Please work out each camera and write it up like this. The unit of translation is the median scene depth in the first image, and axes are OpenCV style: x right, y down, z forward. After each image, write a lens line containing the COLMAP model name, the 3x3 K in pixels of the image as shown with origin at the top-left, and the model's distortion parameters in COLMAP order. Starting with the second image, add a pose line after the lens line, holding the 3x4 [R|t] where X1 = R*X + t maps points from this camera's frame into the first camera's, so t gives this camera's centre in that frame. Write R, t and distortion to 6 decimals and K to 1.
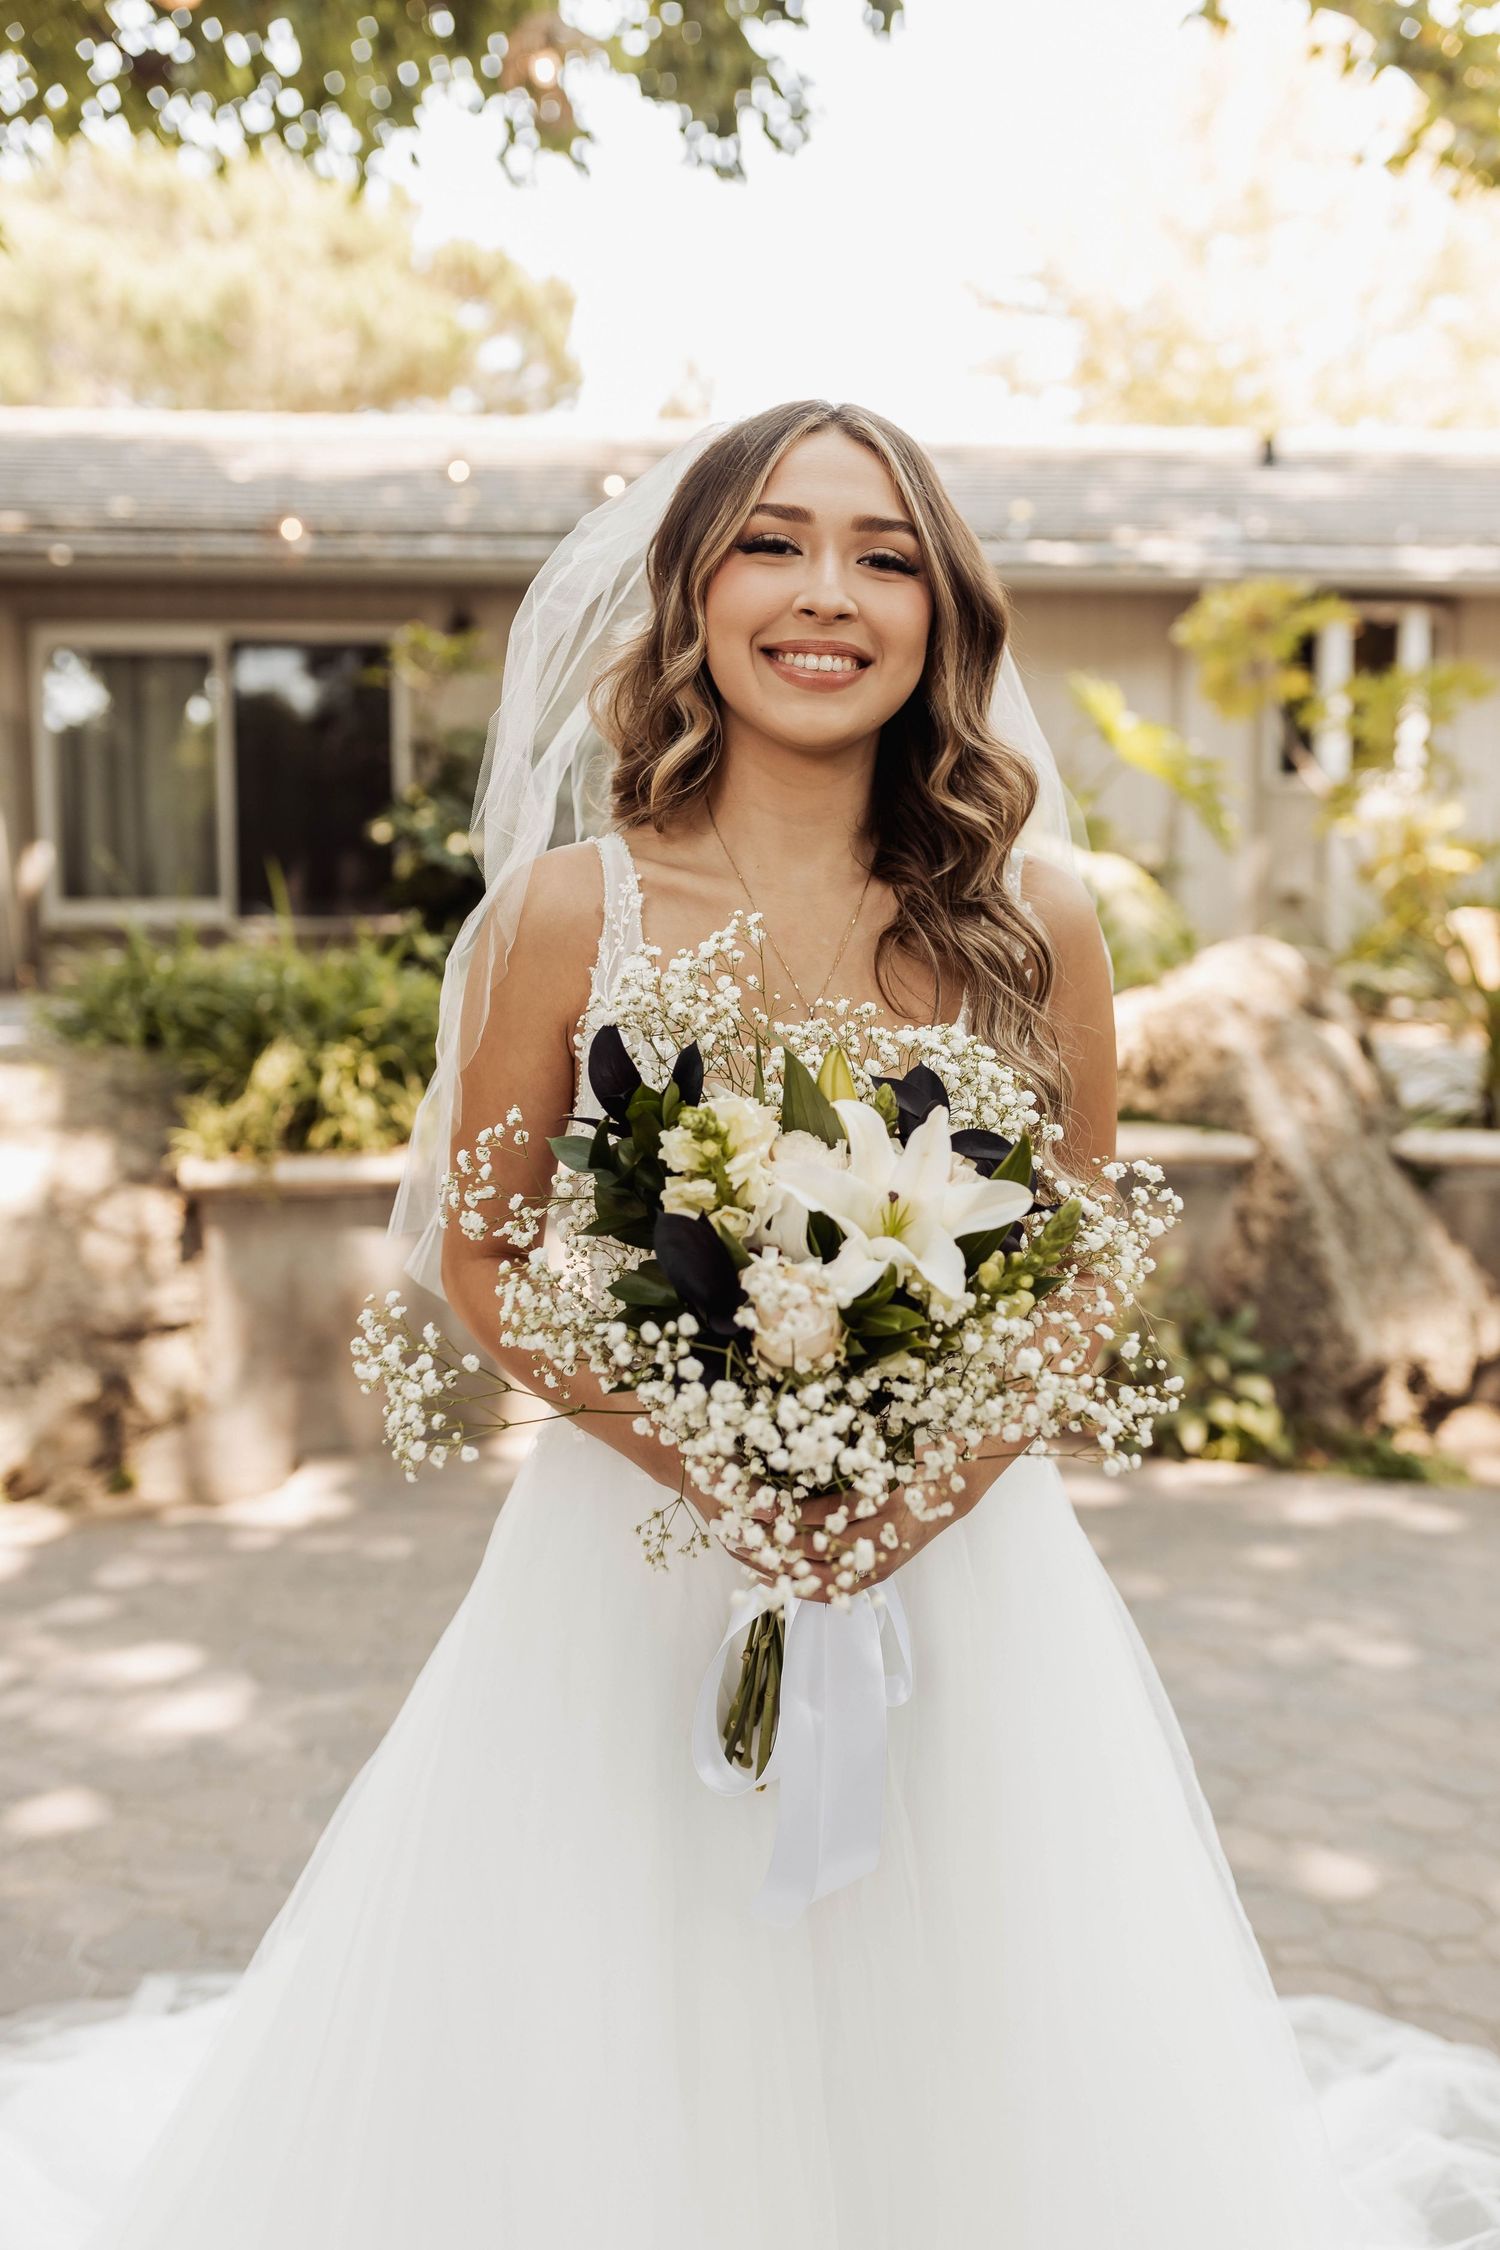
lens RADIAL K [[2134.9, 0, 789.7], [0, 2134.9, 1073.0], [0, 0, 1]] dist [0.001273, 0.000000]
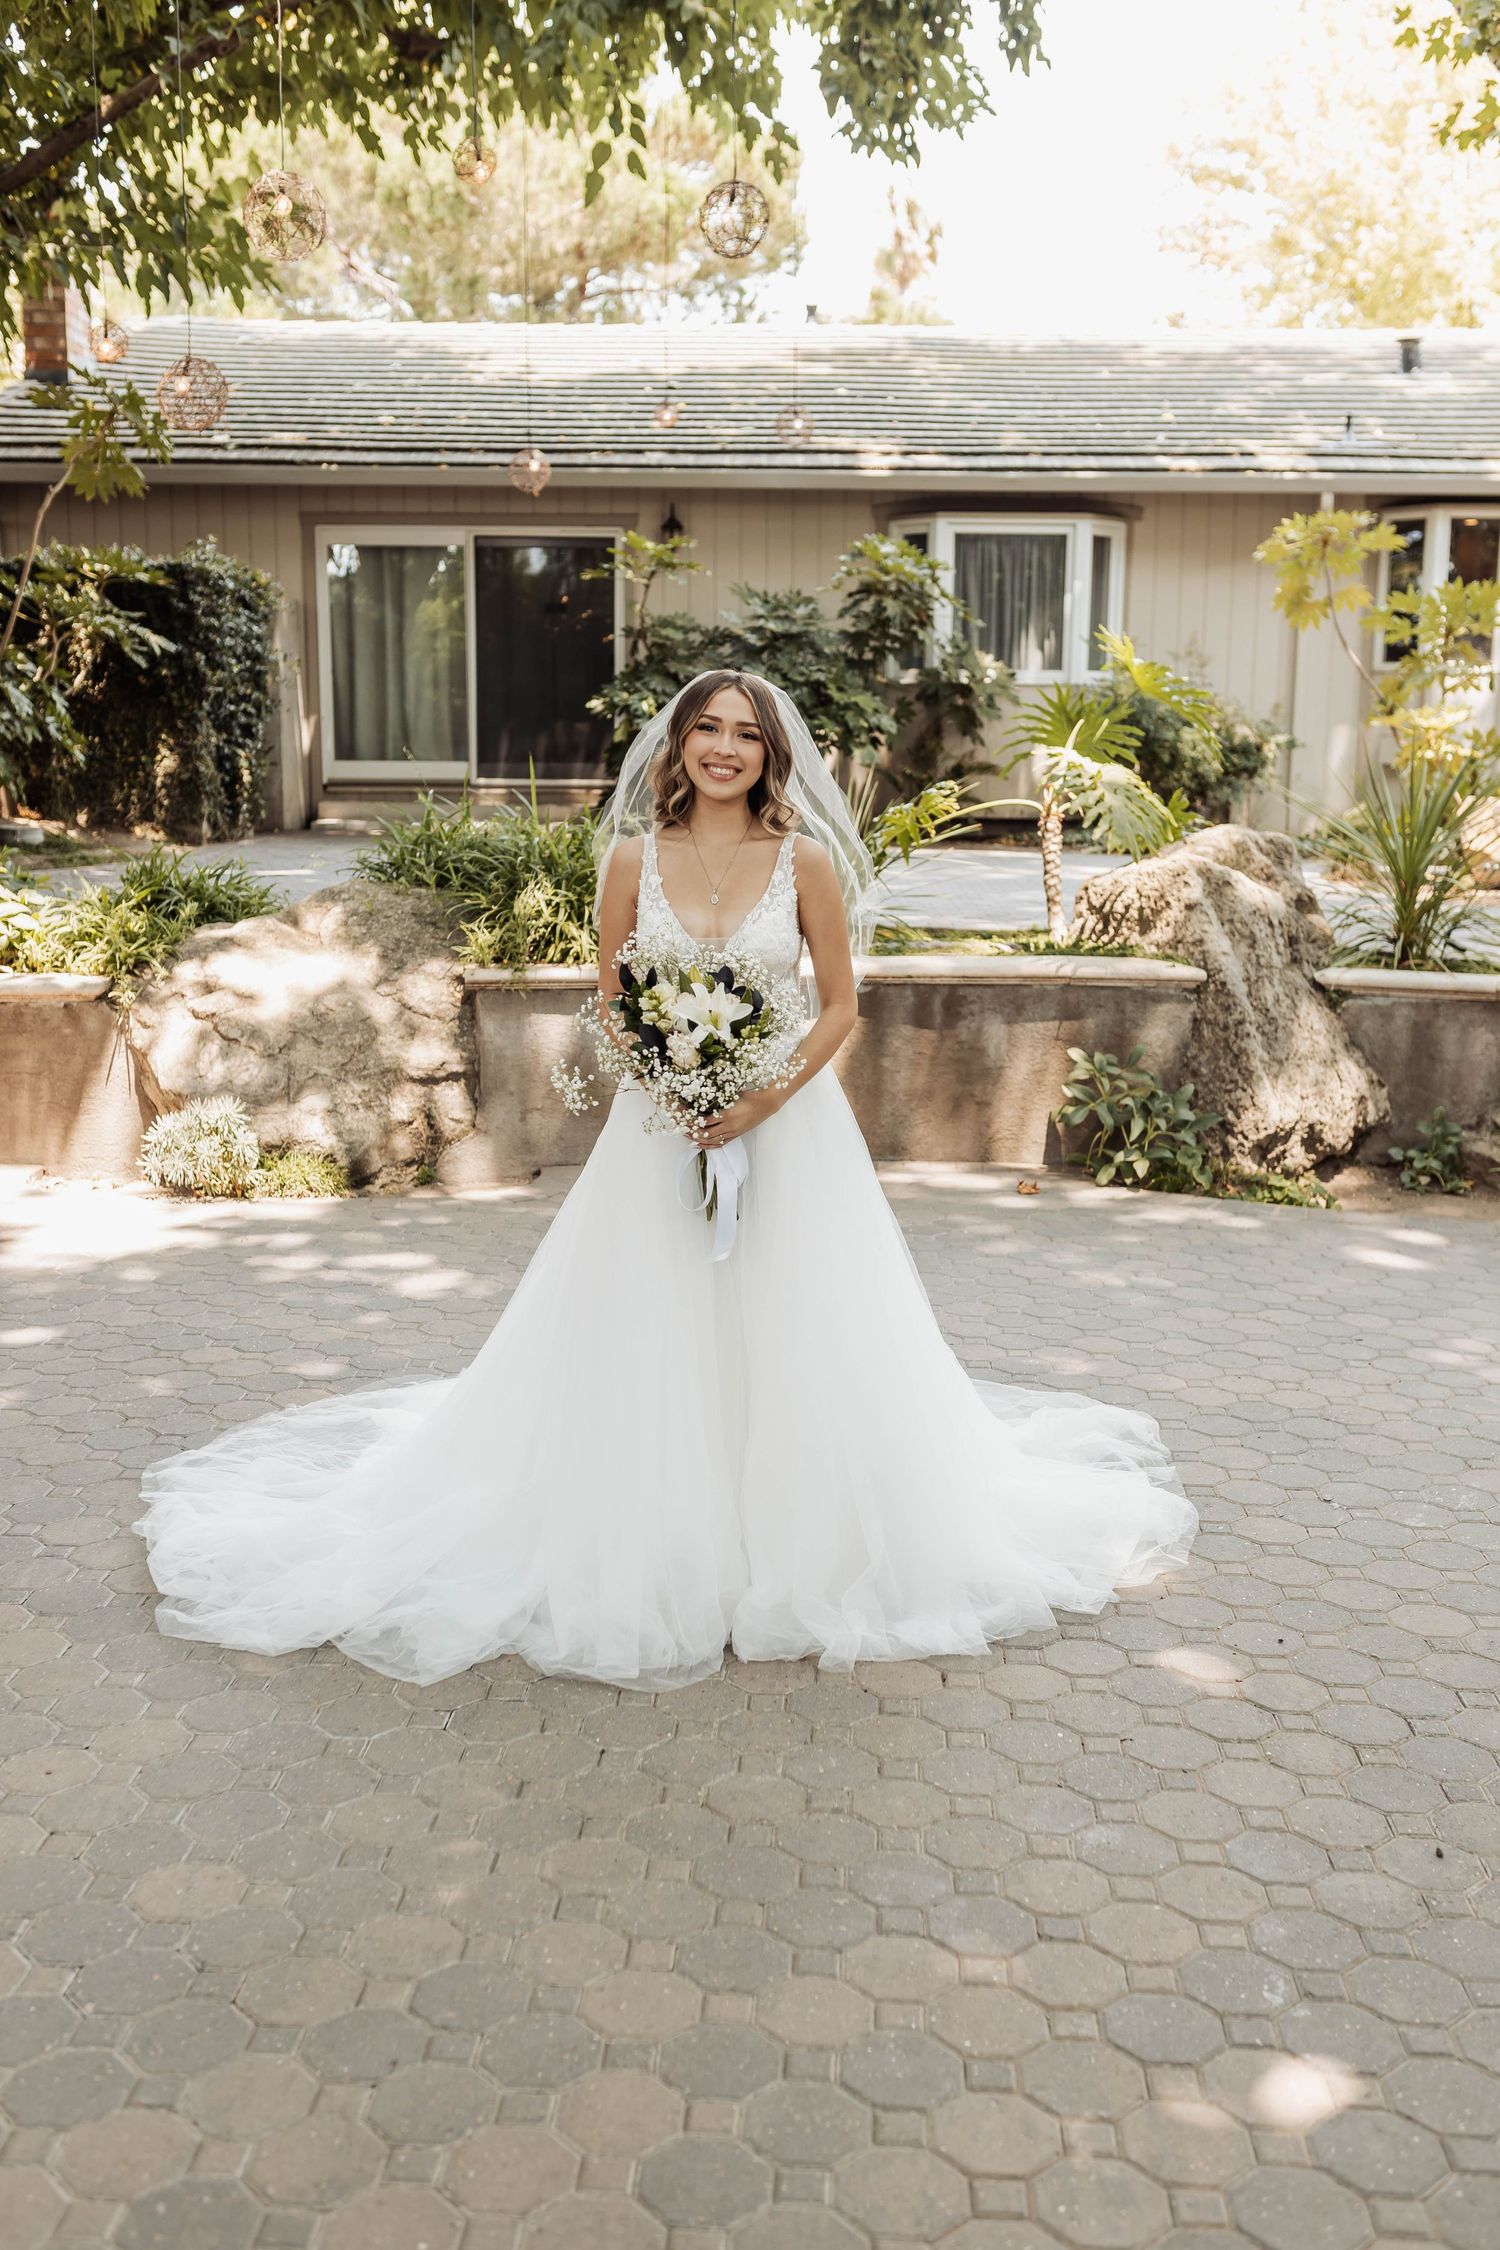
lens RADIAL K [[2134.9, 0, 751.5], [0, 2134.9, 1124.5], [0, 0, 1]] dist [0.001273, 0.000000]
pose [[0.992562, 0.030225, -0.117933, 0.076400], [-0.018702, 0.995048, 0.097618, 0.002152], [0.120299, -0.094687, 0.988212, -0.368022]]
